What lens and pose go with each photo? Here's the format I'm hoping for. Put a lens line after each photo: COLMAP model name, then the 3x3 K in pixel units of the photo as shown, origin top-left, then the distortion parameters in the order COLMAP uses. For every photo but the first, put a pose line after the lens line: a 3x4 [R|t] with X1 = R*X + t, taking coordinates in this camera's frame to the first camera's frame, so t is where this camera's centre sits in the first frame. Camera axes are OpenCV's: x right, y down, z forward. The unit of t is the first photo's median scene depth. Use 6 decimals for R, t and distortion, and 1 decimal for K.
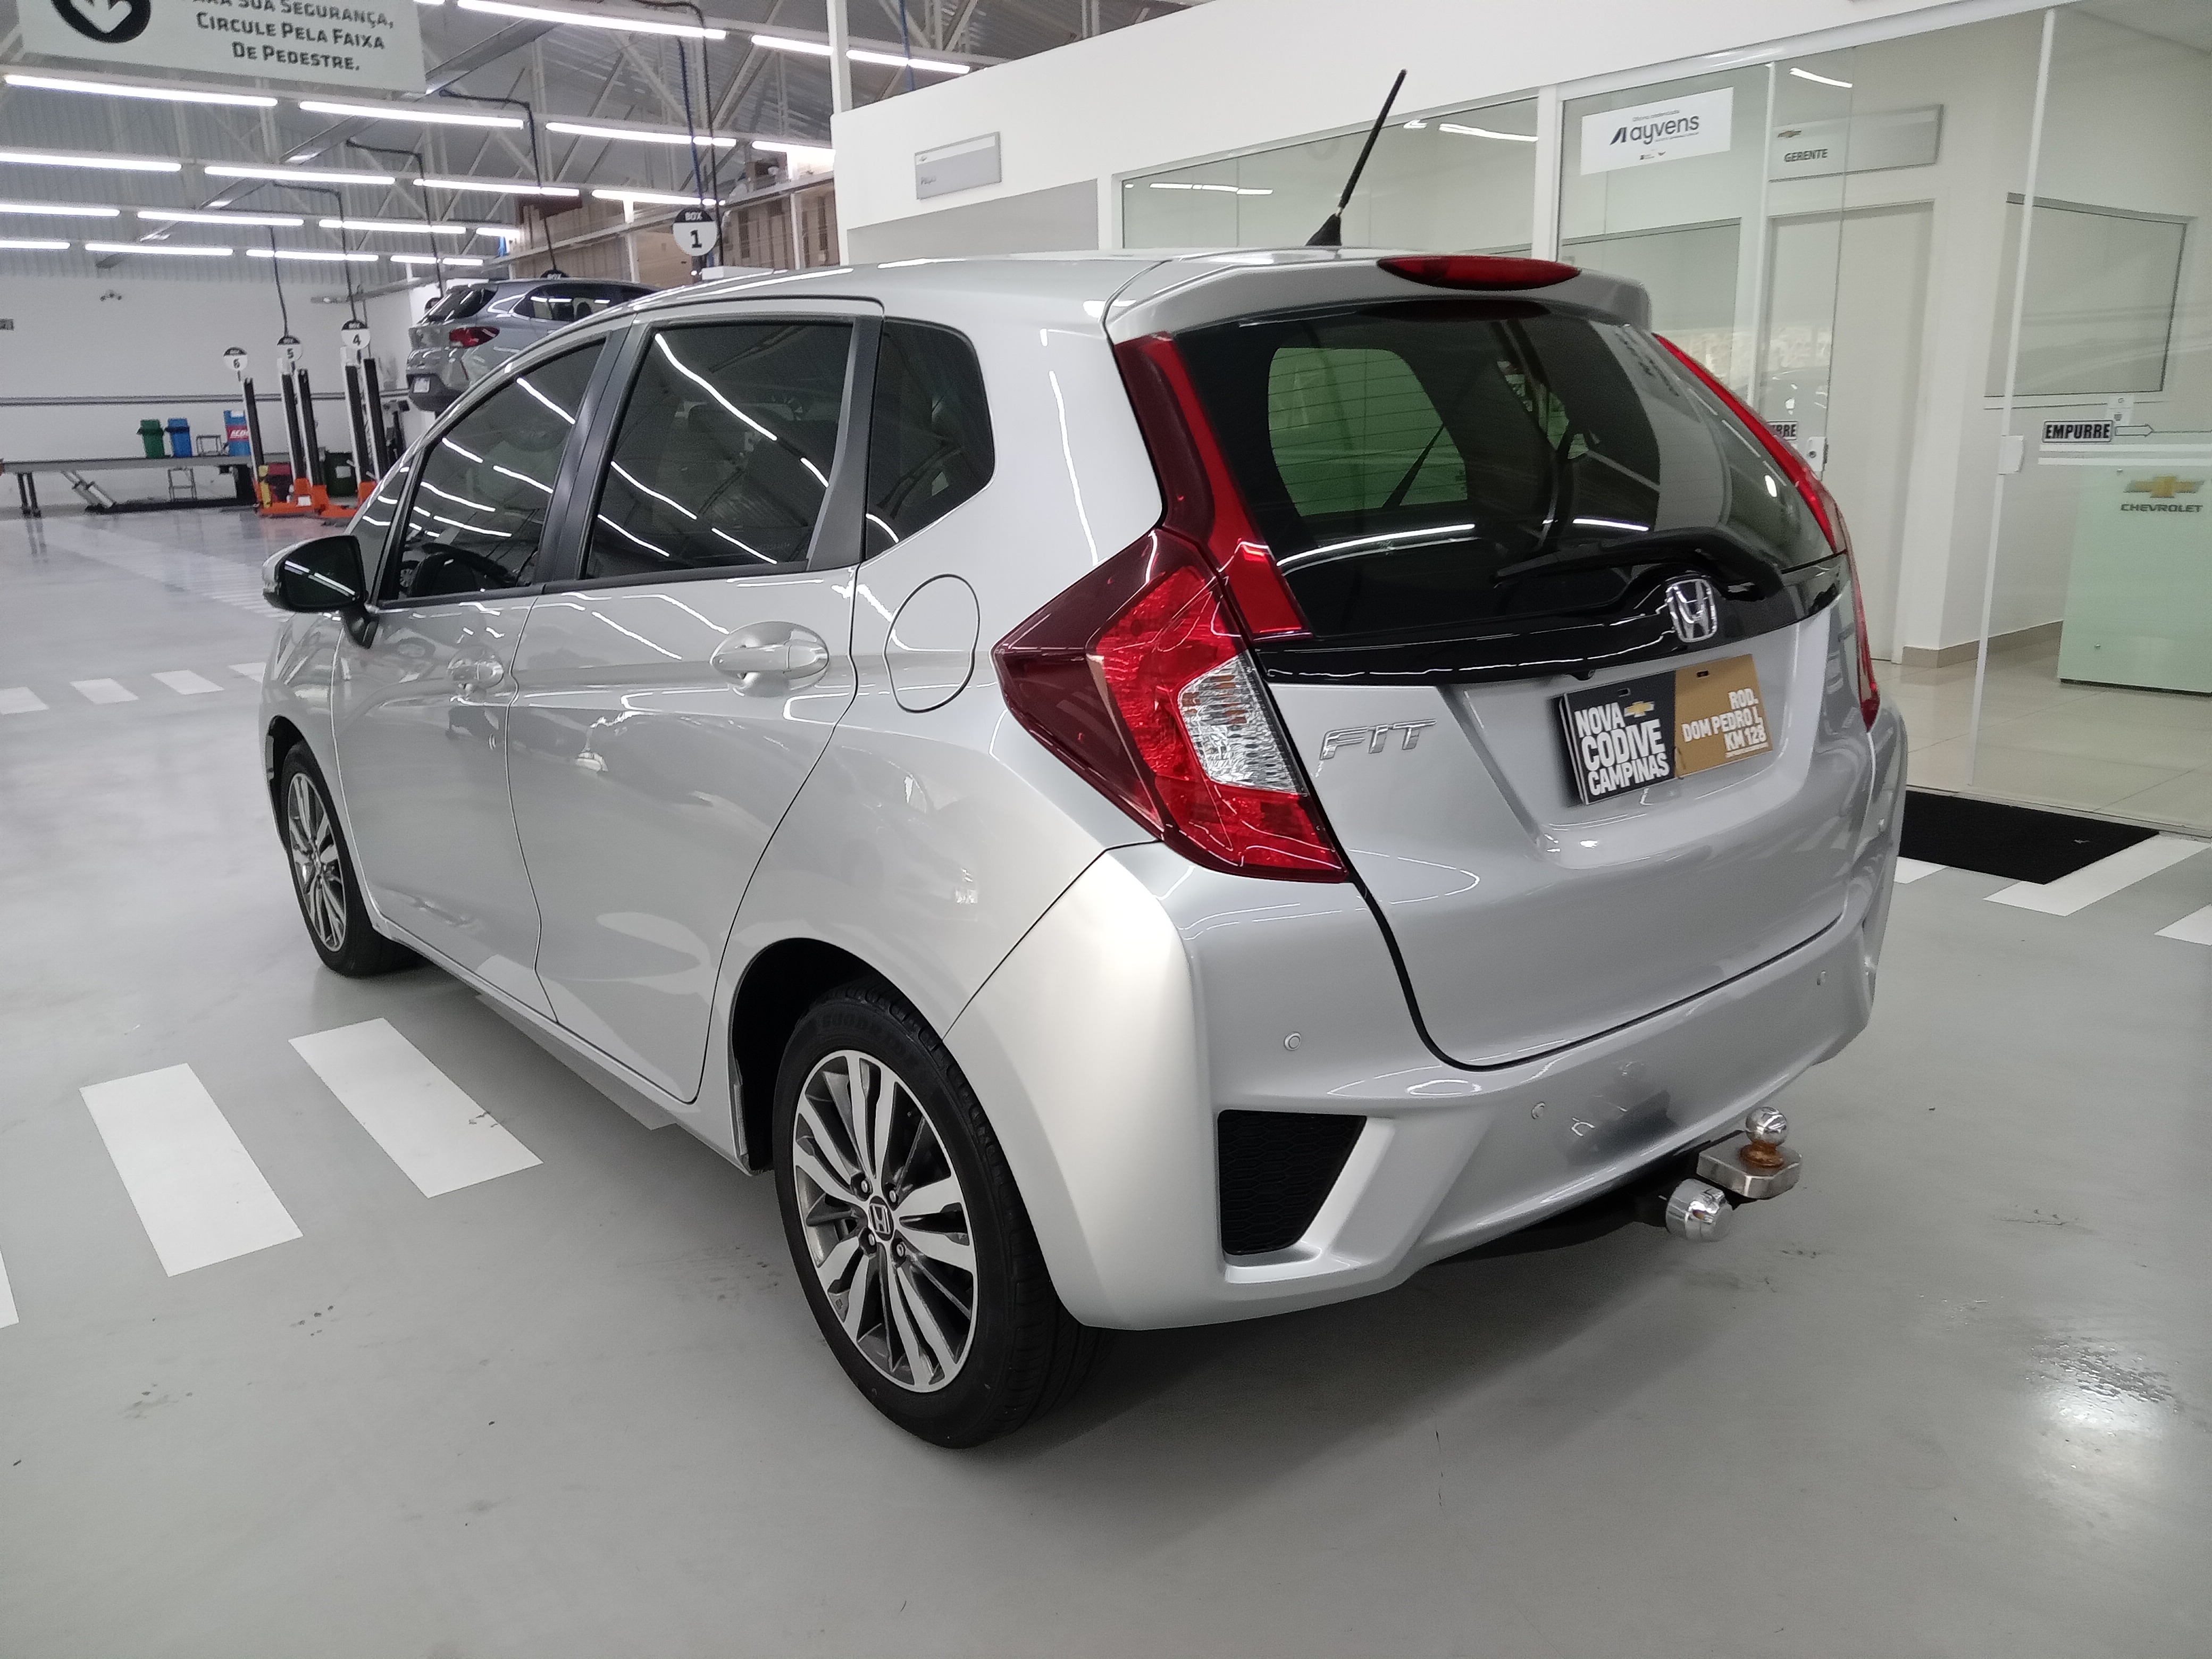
lens RADIAL K [[1663.1, 0, 1106.0], [0, 1663.1, 829.5], [0, 0, 1]] dist [-0.018545, 0.043296]
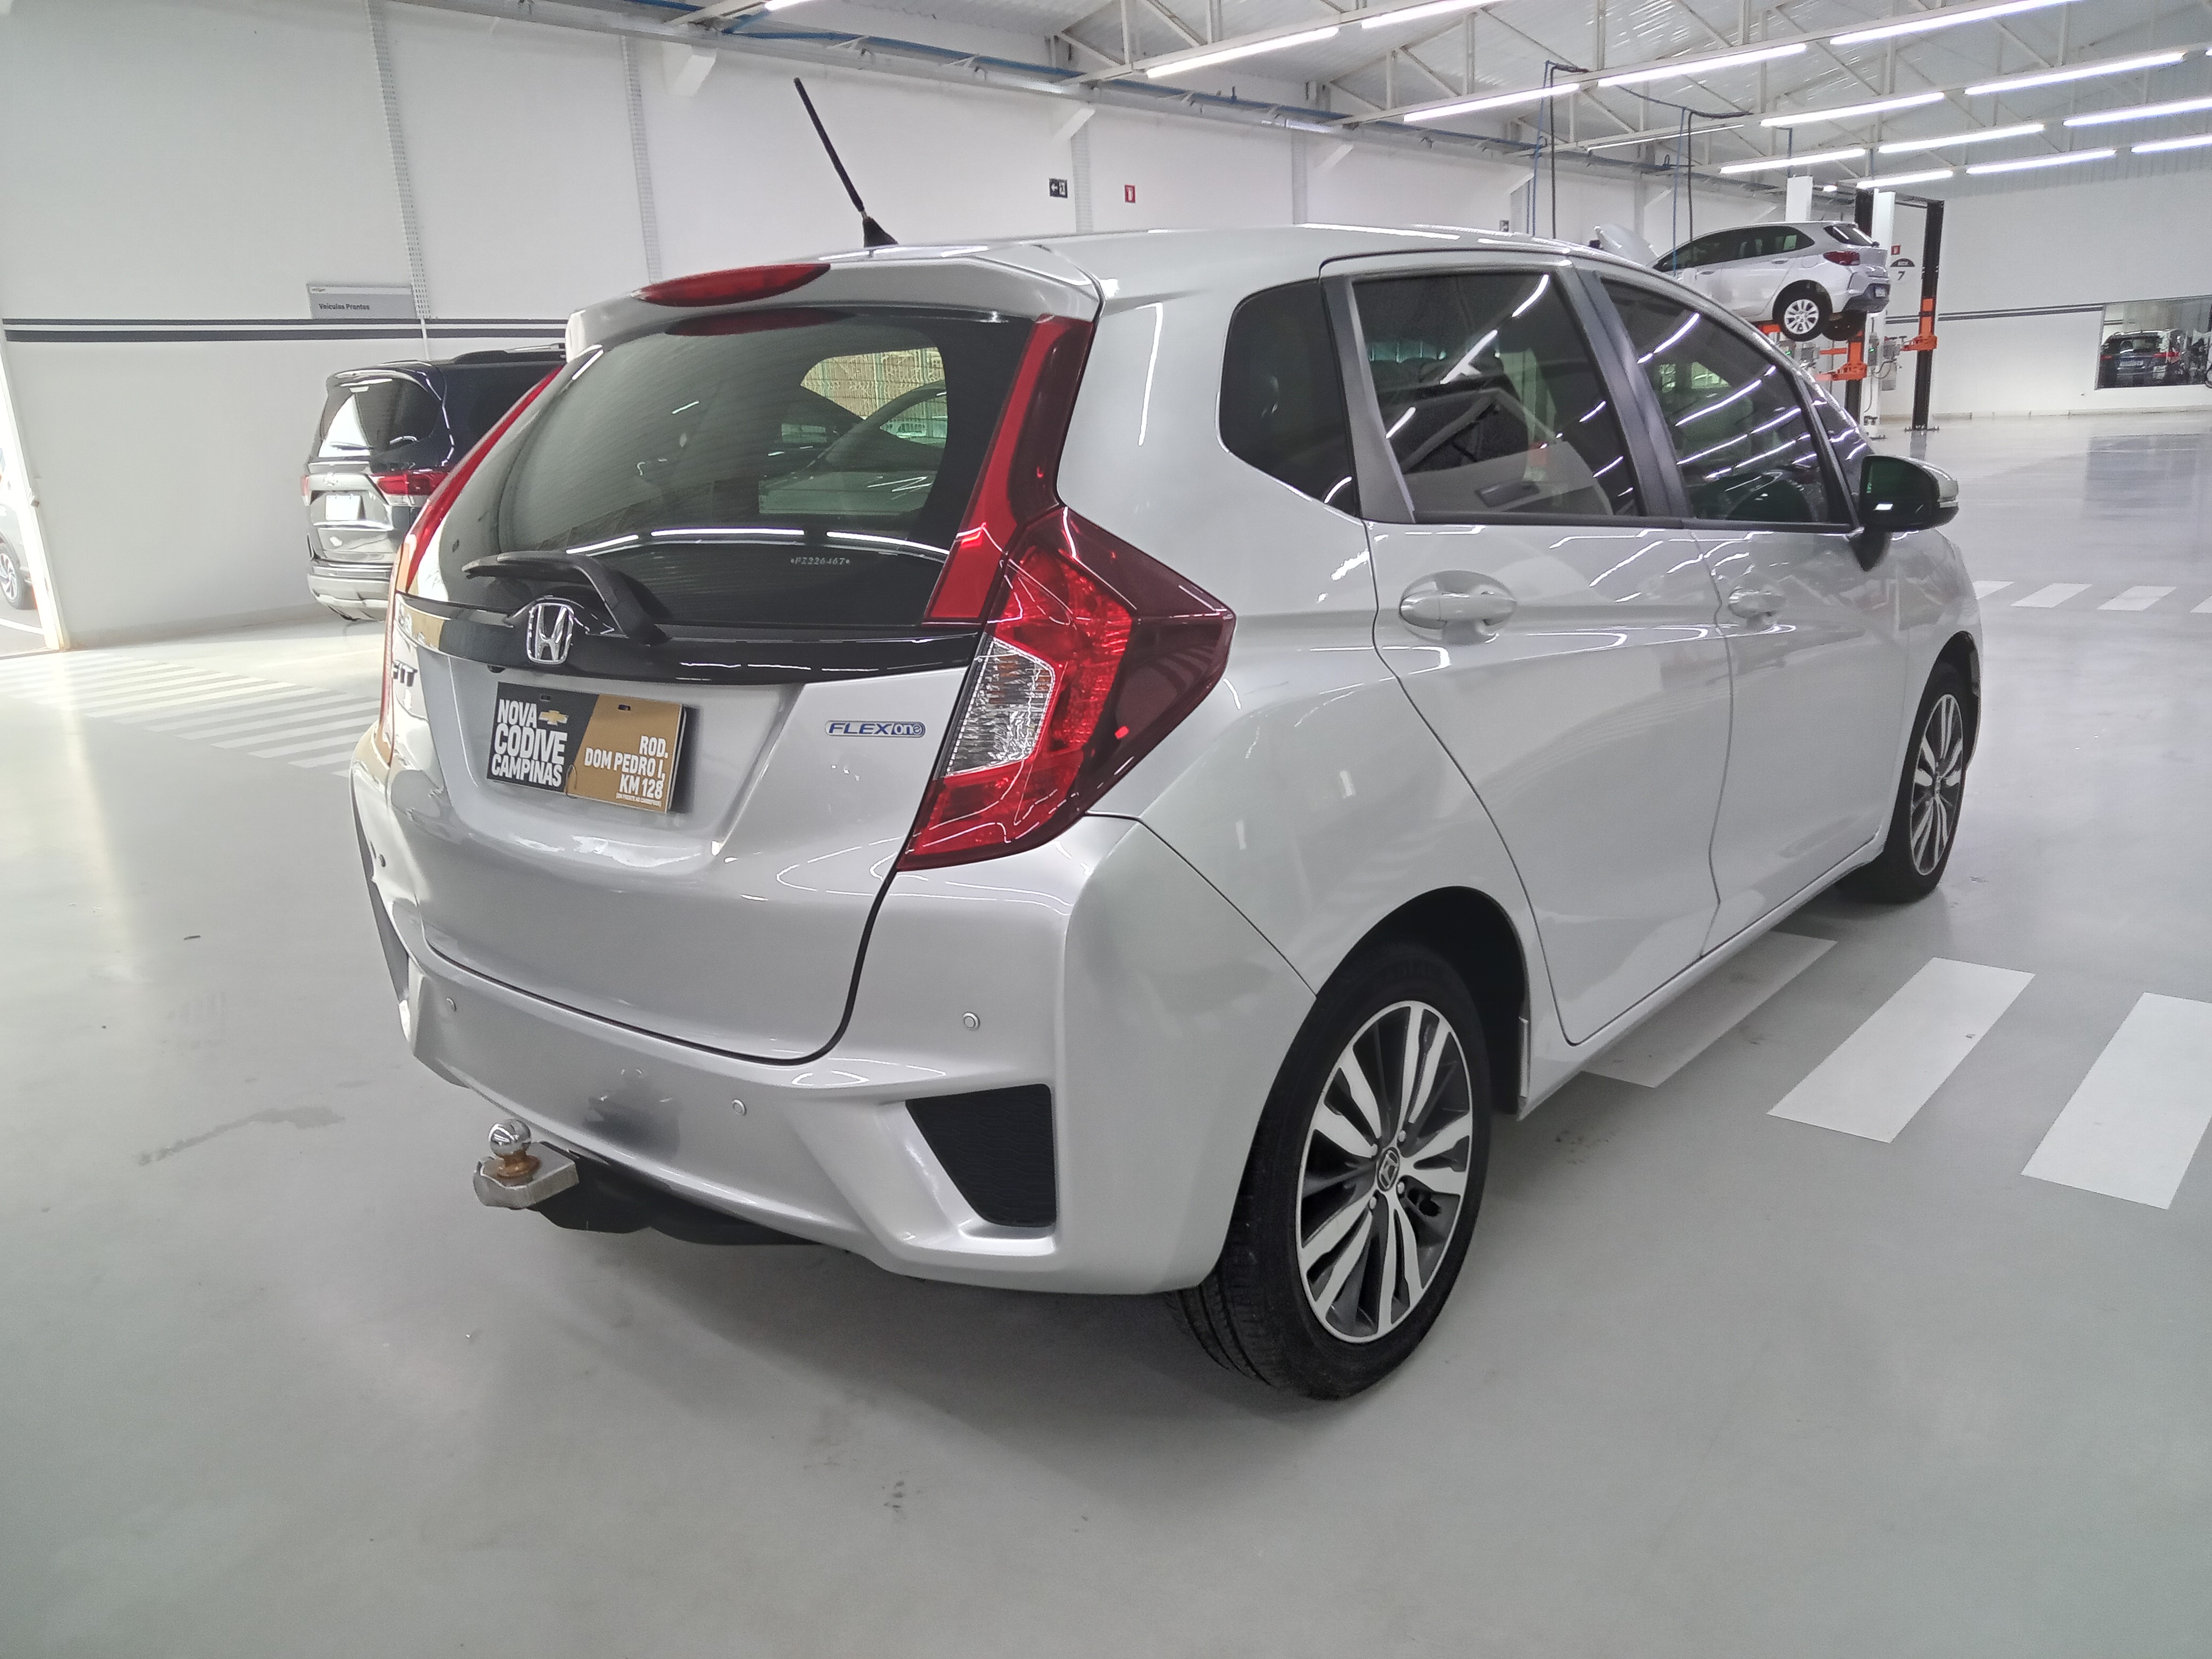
lens RADIAL K [[1663.1, 0, 1106.0], [0, 1663.1, 829.5], [0, 0, 1]] dist [-0.018545, 0.043296]
pose [[0.193400, 0.267302, -0.944005, 1.359221], [-0.201948, 0.952414, 0.228310, -0.306516], [0.960111, 0.146485, 0.238178, 1.058828]]
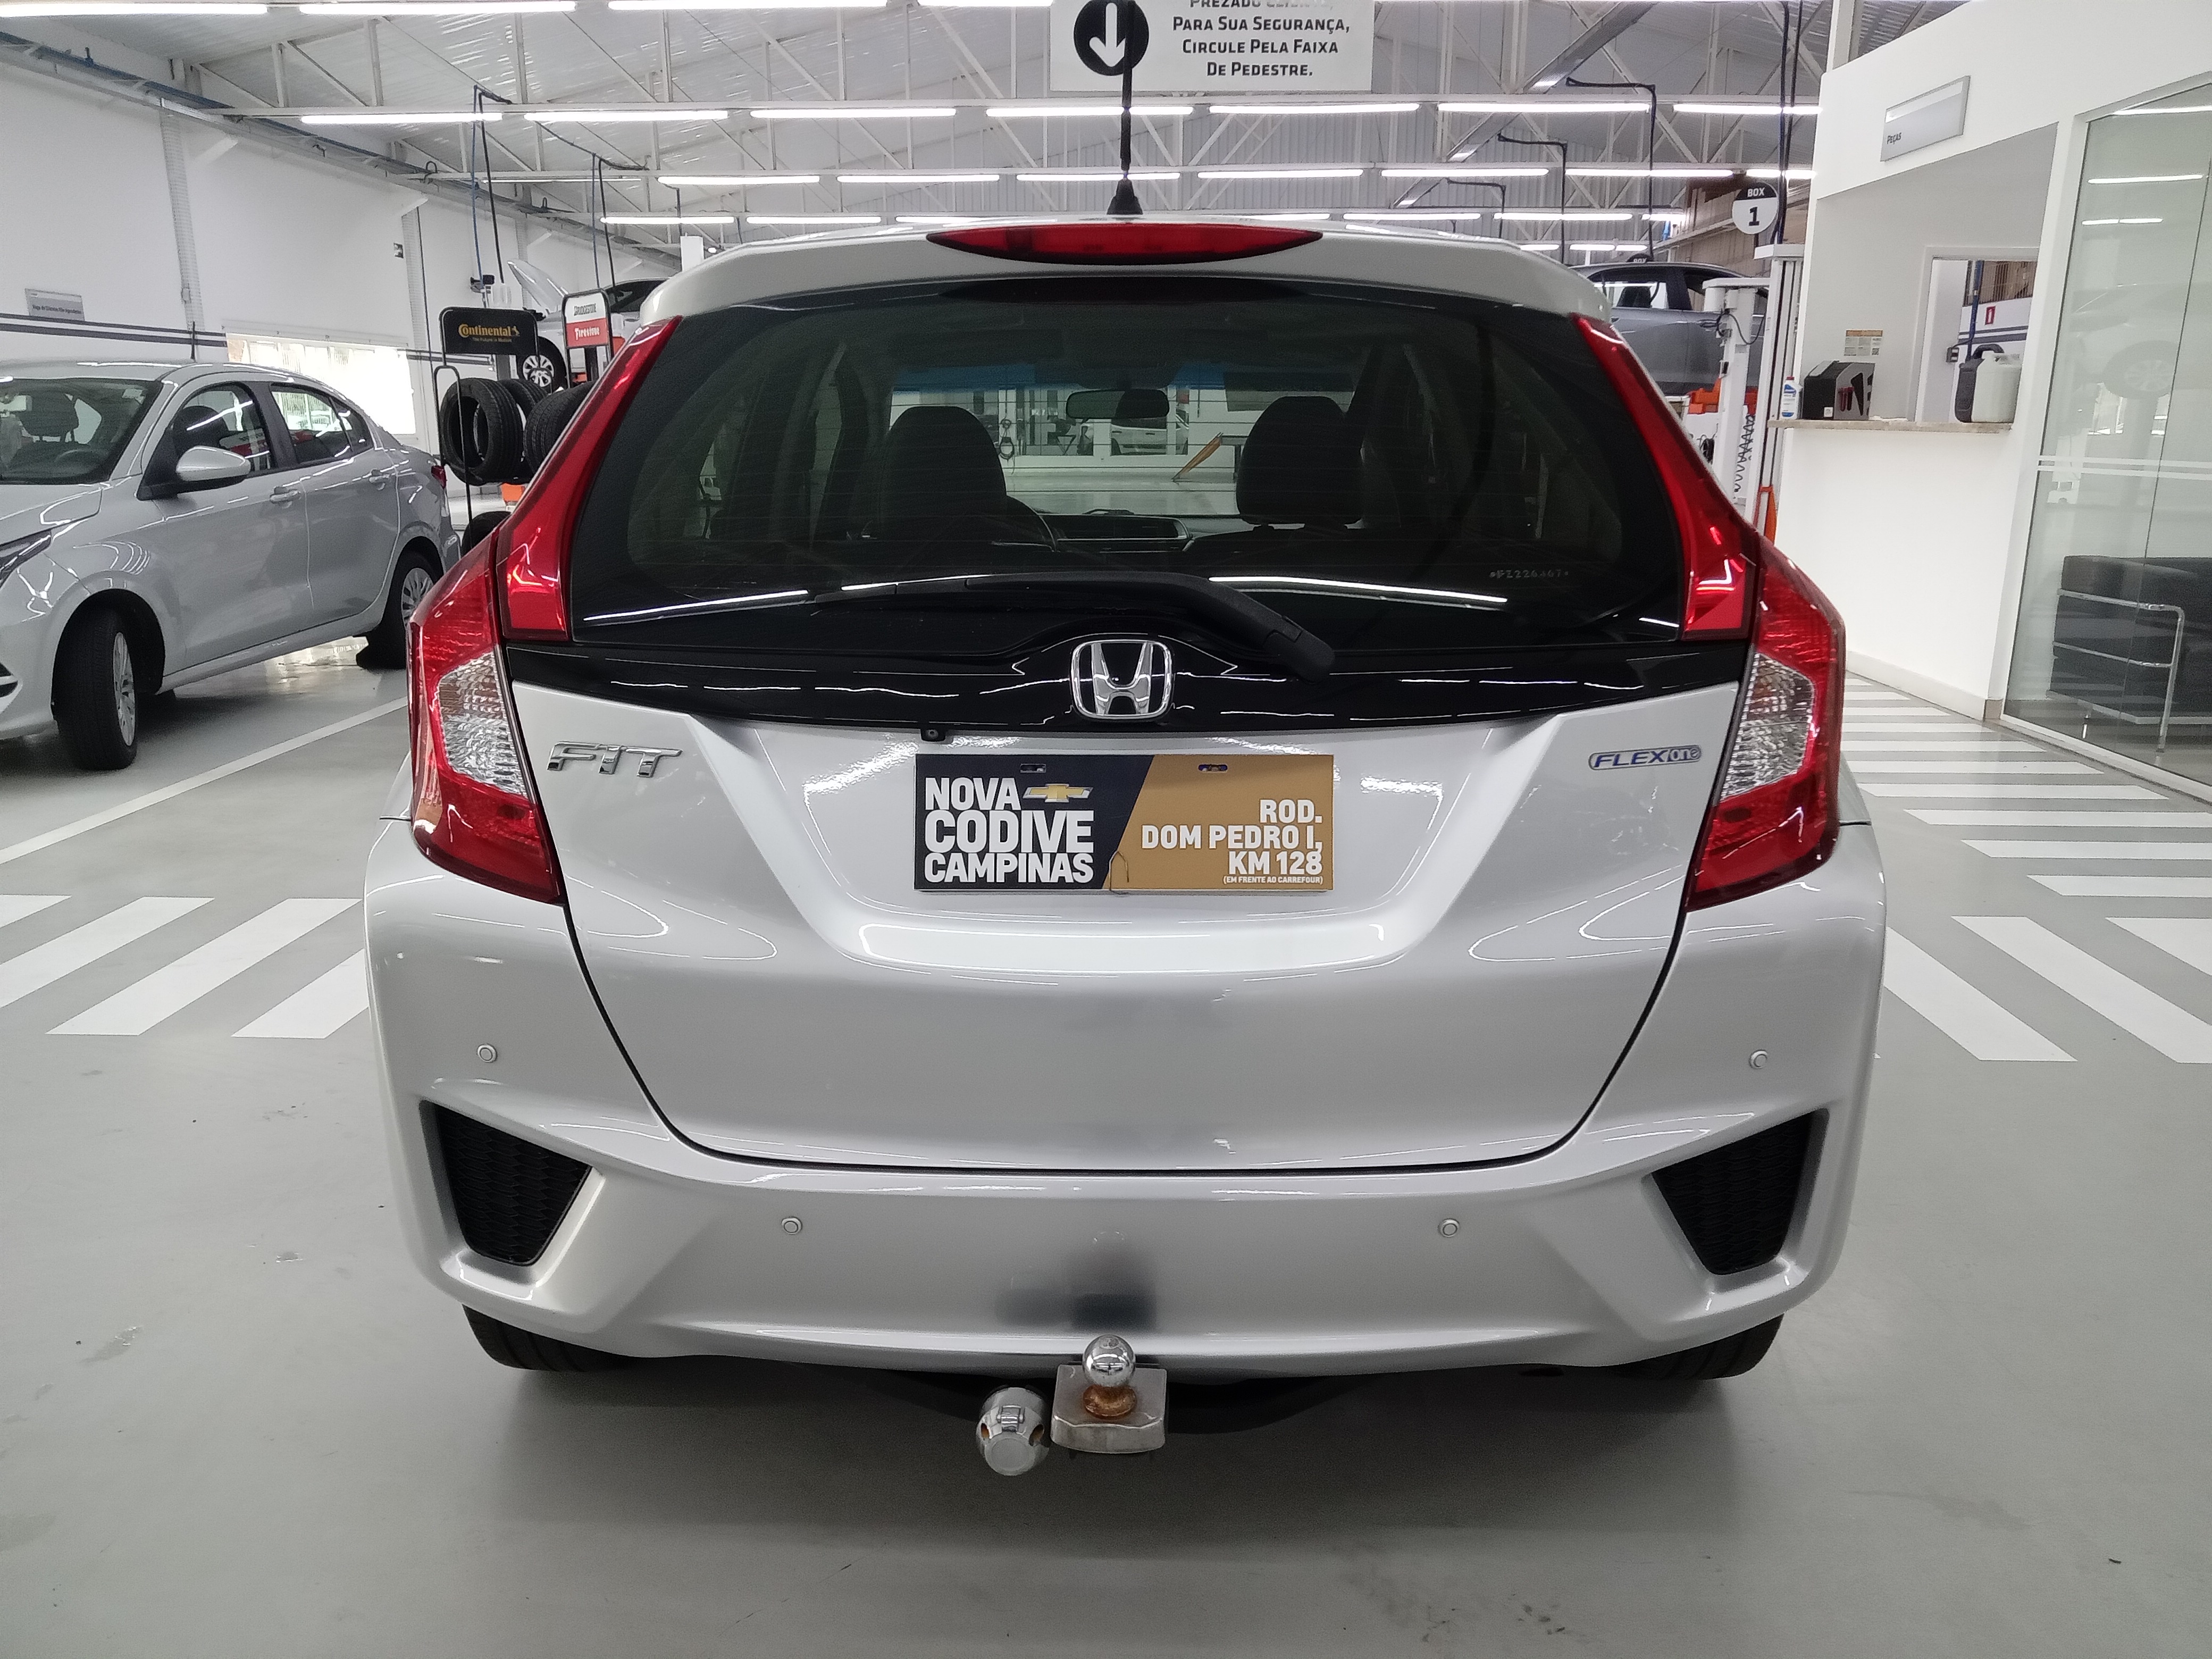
lens RADIAL K [[1637.0, 0, 1025.5], [0, 1637.0, 832.0], [0, 0, 1]] dist [0.003176, 0.025552]
pose [[0.764692, 0.190227, -0.615678, 0.768057], [-0.182439, 0.980254, 0.076276, -0.107280], [0.618030, 0.053996, 0.784298, 0.364016]]
